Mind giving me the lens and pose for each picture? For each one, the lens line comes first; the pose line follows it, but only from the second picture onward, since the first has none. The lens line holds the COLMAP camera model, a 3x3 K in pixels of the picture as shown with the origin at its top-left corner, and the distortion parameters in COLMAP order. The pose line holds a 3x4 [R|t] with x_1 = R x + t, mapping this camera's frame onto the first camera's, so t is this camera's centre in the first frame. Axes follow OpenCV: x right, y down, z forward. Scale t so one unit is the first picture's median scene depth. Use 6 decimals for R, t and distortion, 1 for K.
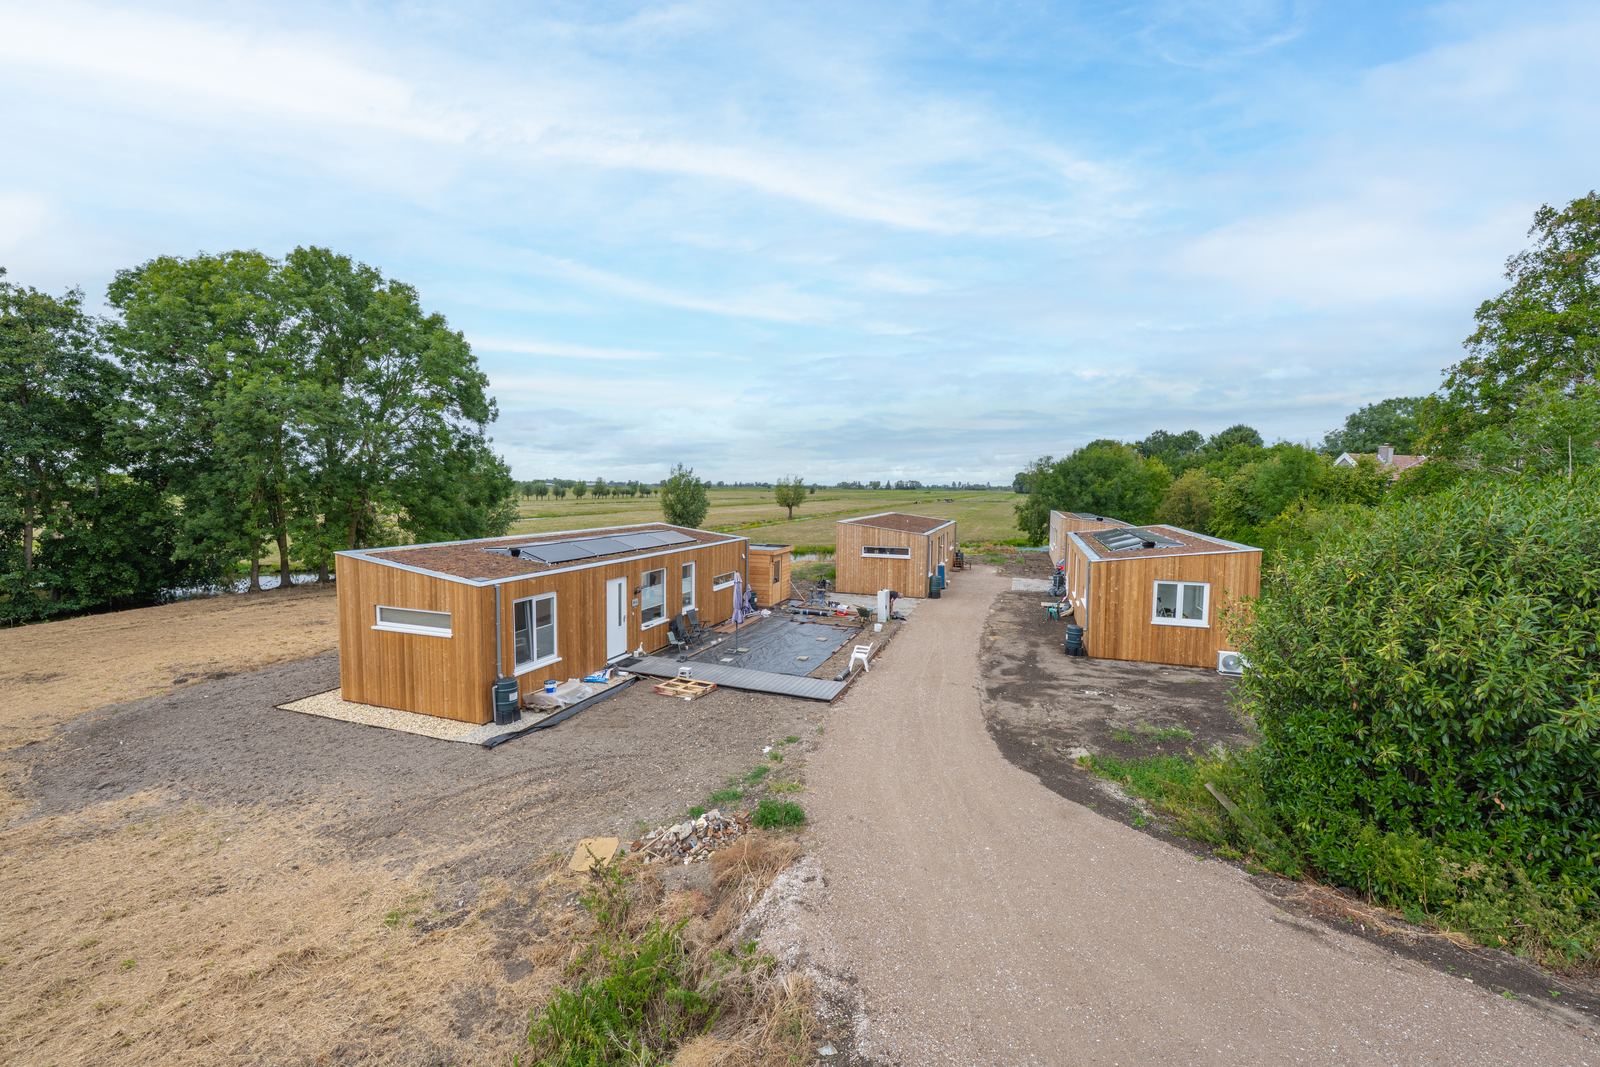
lens RADIAL K [[608.5, 0, 800.0], [0, 608.5, 533.5], [0, 0, 1]] dist [0.000960, -0.000027]
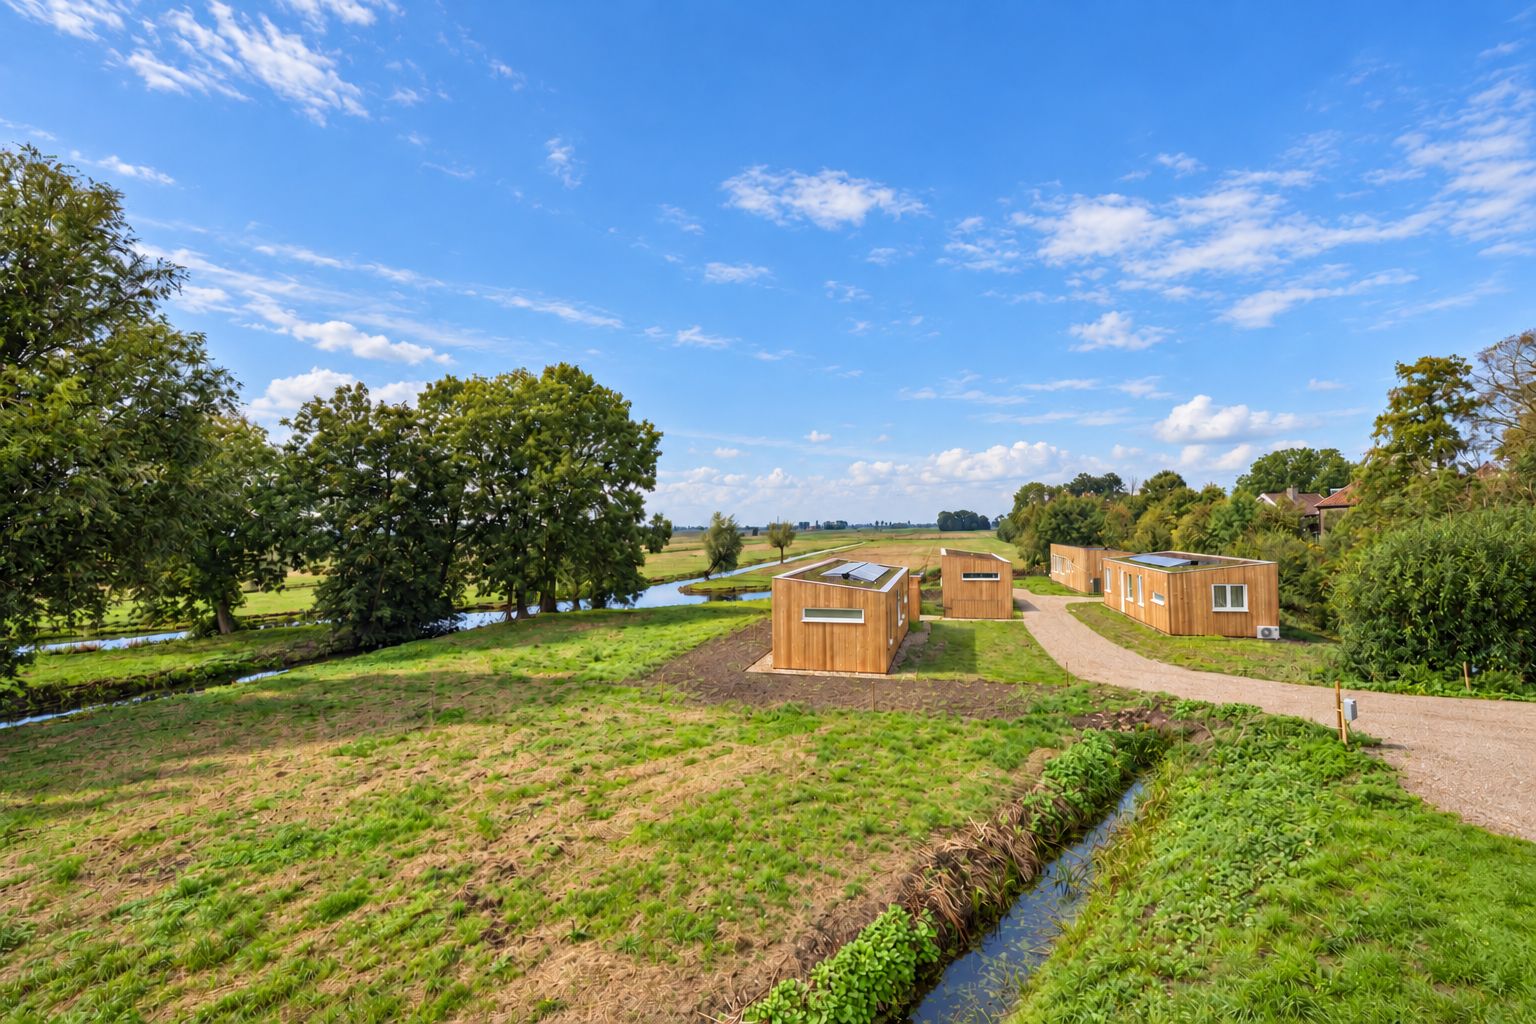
lens RADIAL K [[596.2, 0, 768.0], [0, 596.2, 512.0], [0, 0, 1]] dist [-0.002203, -0.000087]
pose [[0.996955, -0.020801, 0.075158, -0.441956], [0.028448, 0.994363, -0.102146, 0.010462], [-0.072610, 0.103973, 0.991926, -0.311206]]
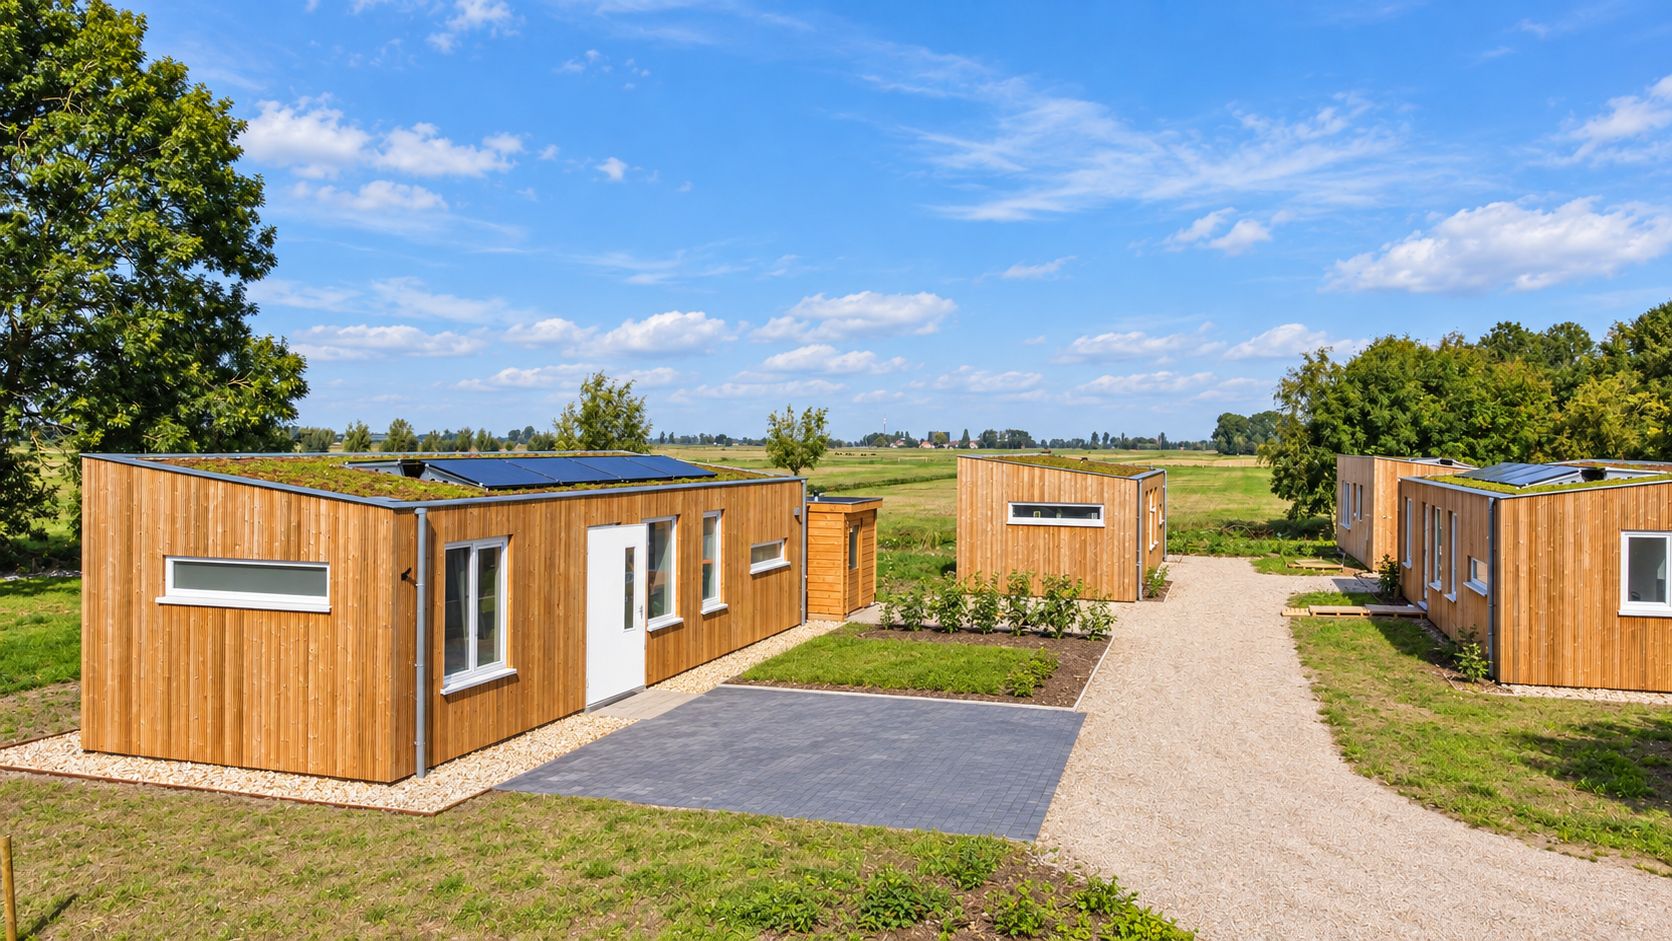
lens RADIAL K [[1212.7, 0, 827.3], [0, 1212.7, 435.1], [0, 0, 1]] dist [-0.000895, 0.000715]
pose [[0.999579, 0.001170, 0.028988, -0.083650], [0.001207, 0.996646, -0.081828, 0.048874], [-0.028986, 0.081828, 0.996225, -0.020224]]
